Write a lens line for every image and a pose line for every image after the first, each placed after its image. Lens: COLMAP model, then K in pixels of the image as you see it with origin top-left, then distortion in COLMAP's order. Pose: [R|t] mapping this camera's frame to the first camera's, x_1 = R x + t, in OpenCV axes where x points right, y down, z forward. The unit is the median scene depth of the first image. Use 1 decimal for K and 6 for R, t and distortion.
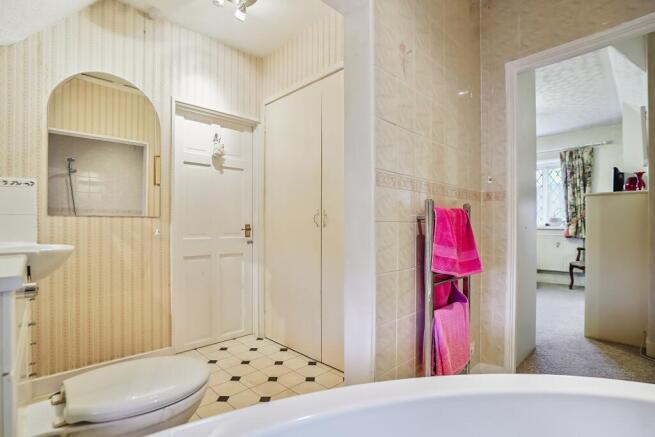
lens RADIAL K [[317.9, 0, 330.9], [0, 317.9, 221.9], [0, 0, 1]] dist [-0.027677, 0.000147]
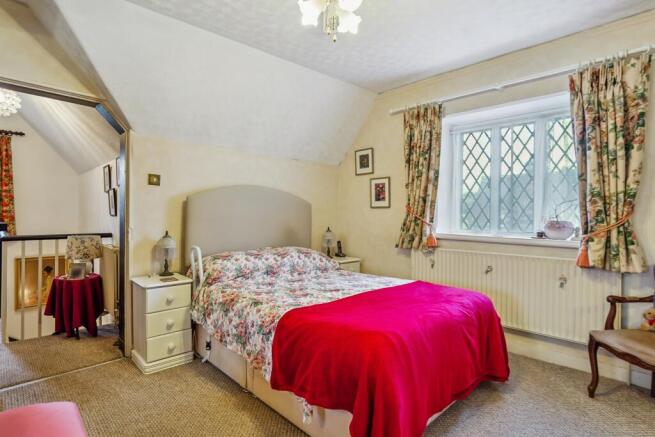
lens RADIAL K [[333.6, 0, 323.8], [0, 333.6, 216.2], [0, 0, 1]] dist [-0.019078, 0.001630]
pose [[0.999890, 0.003320, -0.014477, 0.404077], [-0.003123, 0.999902, 0.013650, -0.028623], [0.014521, -0.013603, 0.999802, 0.542254]]
